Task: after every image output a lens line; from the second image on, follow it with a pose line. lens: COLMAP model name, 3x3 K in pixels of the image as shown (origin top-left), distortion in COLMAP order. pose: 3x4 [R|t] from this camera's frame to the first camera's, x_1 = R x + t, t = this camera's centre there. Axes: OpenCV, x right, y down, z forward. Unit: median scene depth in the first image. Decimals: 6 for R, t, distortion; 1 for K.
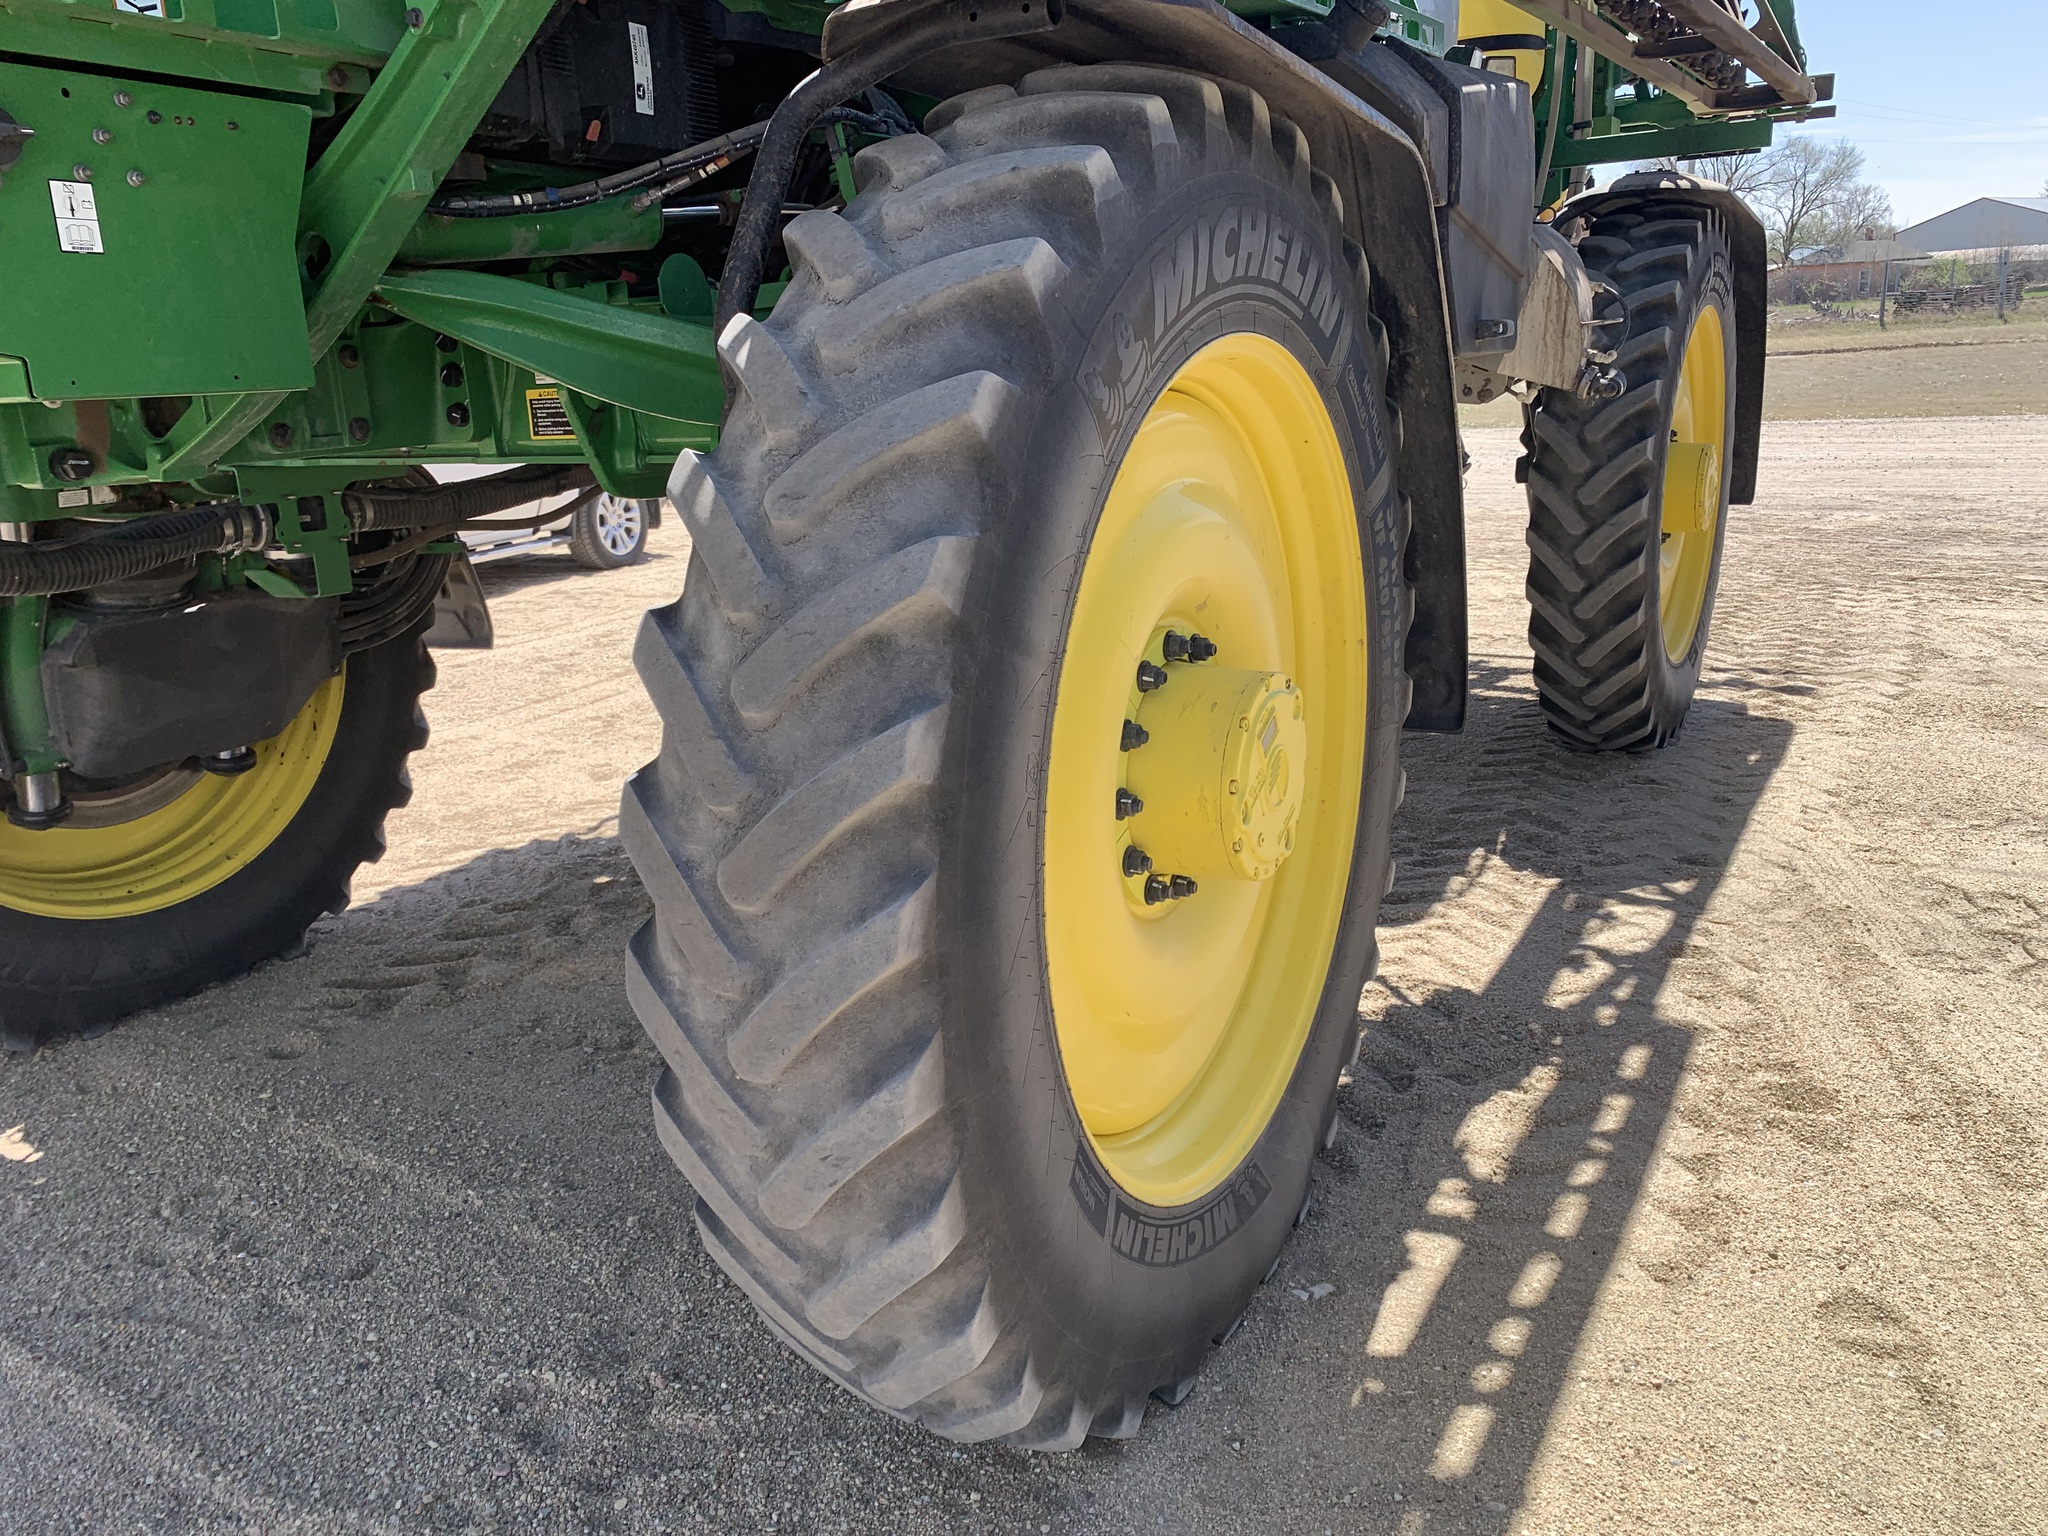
lens RADIAL K [[1589.0, 0, 984.0], [0, 1589.0, 750.9], [0, 0, 1]] dist [0.033752, -0.000167]
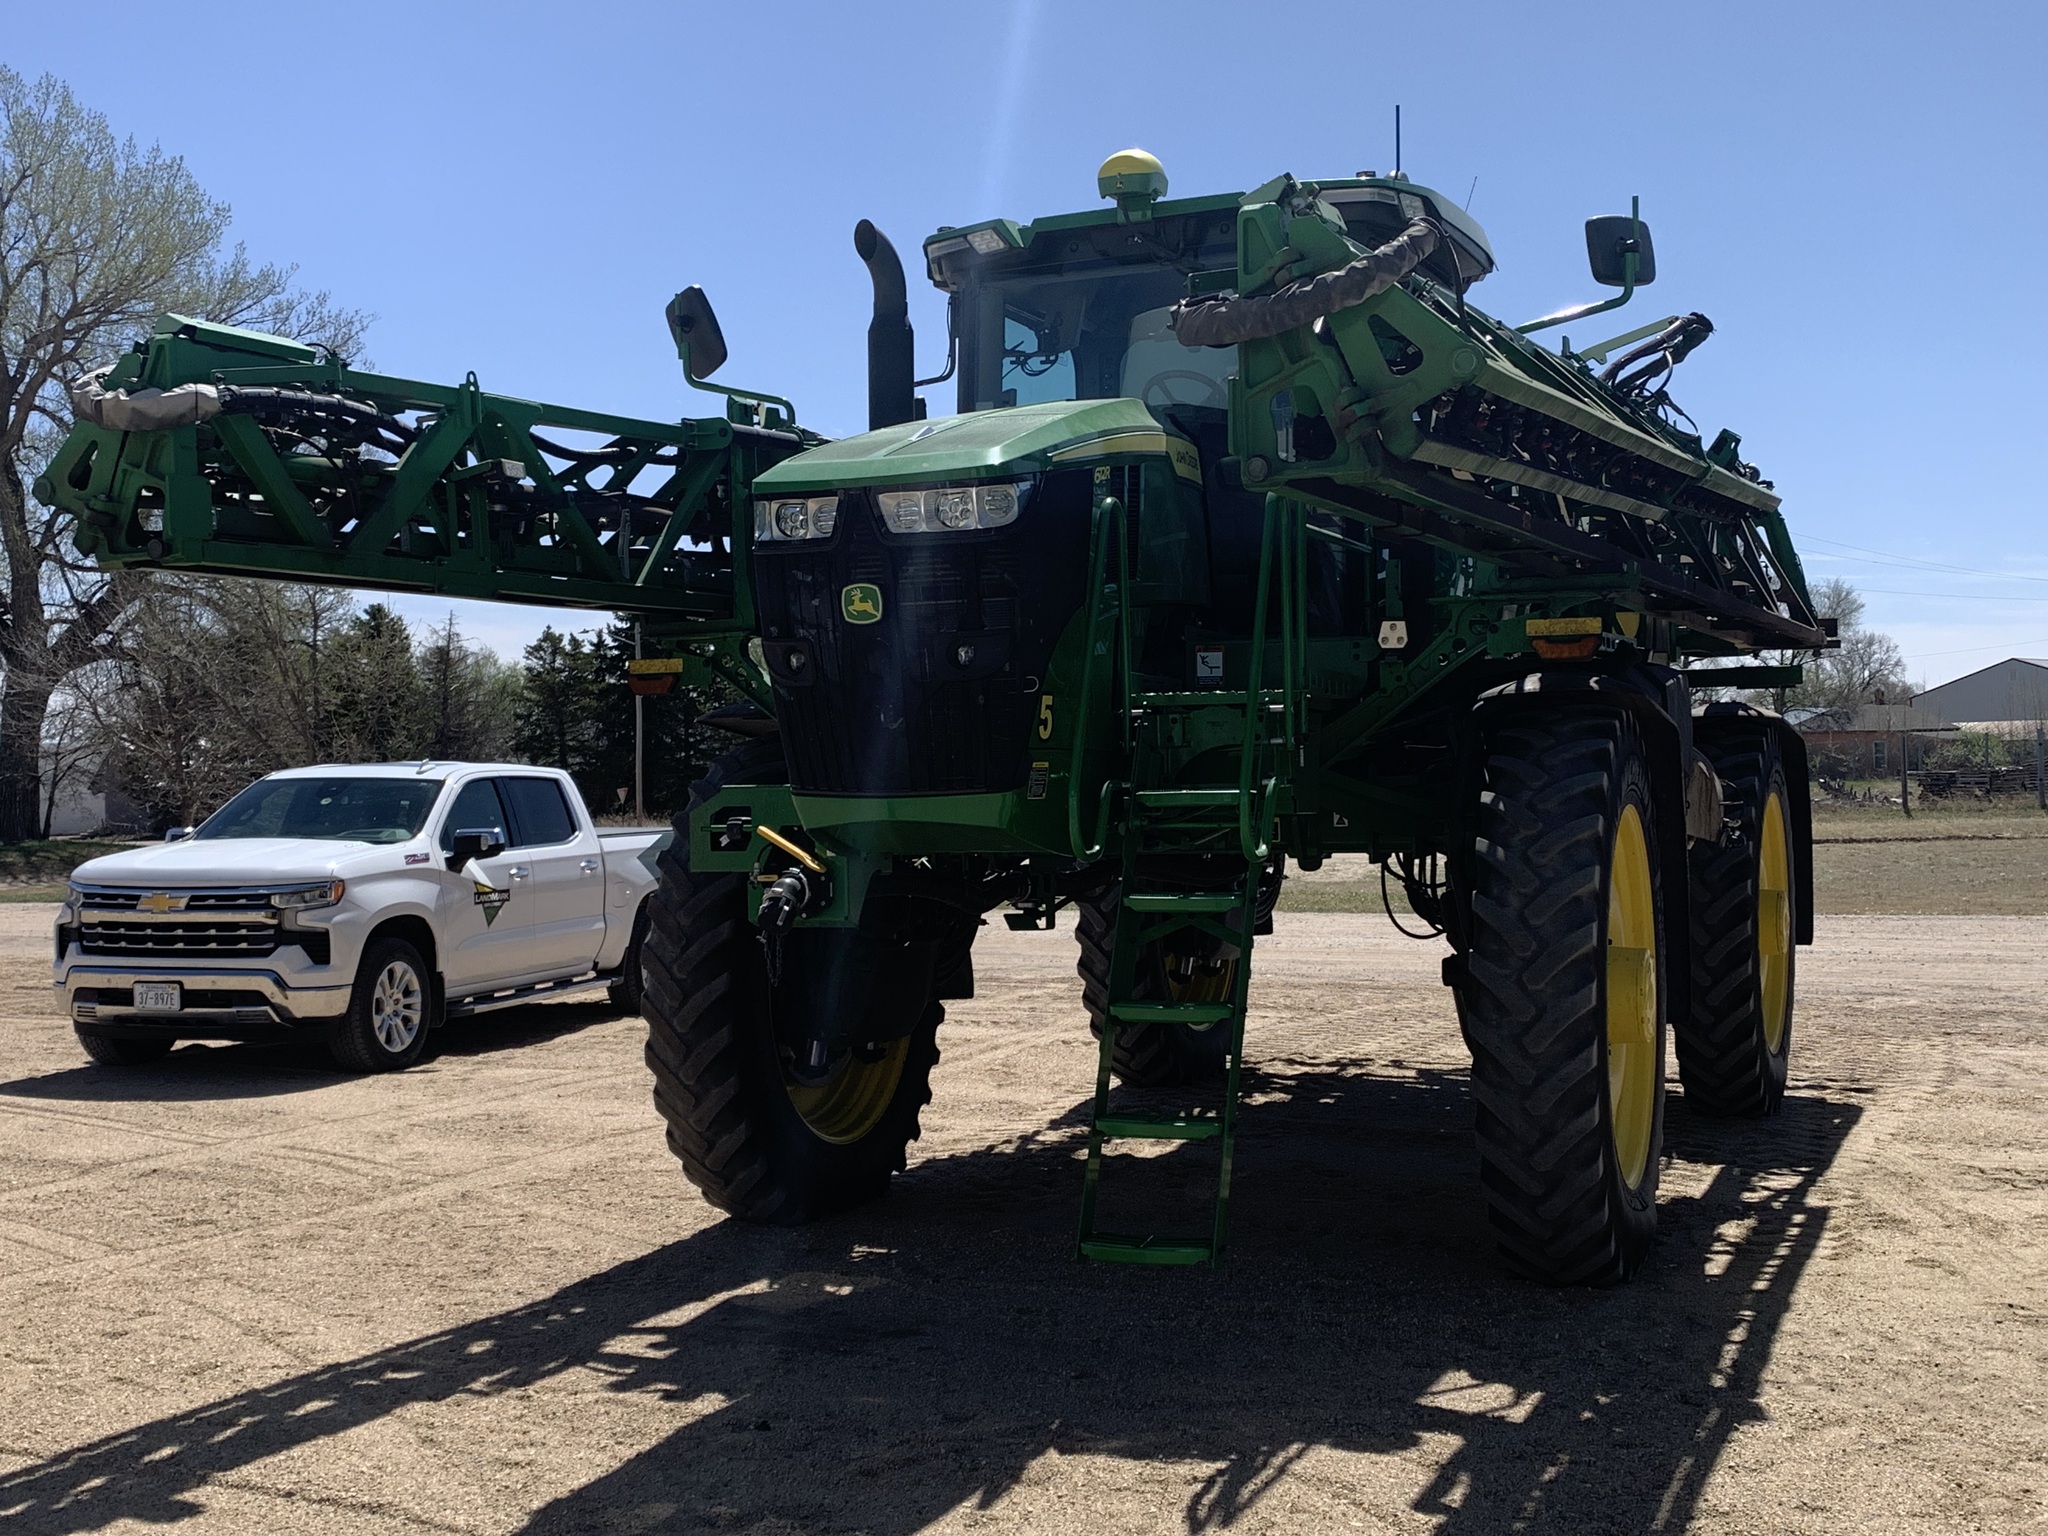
lens RADIAL K [[2345.2, 0, 1022.1], [0, 2345.2, 770.7], [0, 0, 1]] dist [0.076272, 0.000000]
pose [[0.990271, 0.029710, 0.135943, -0.189639], [0.006686, 0.965656, -0.259739, 0.093499], [-0.138991, 0.258121, 0.956062, -0.351746]]
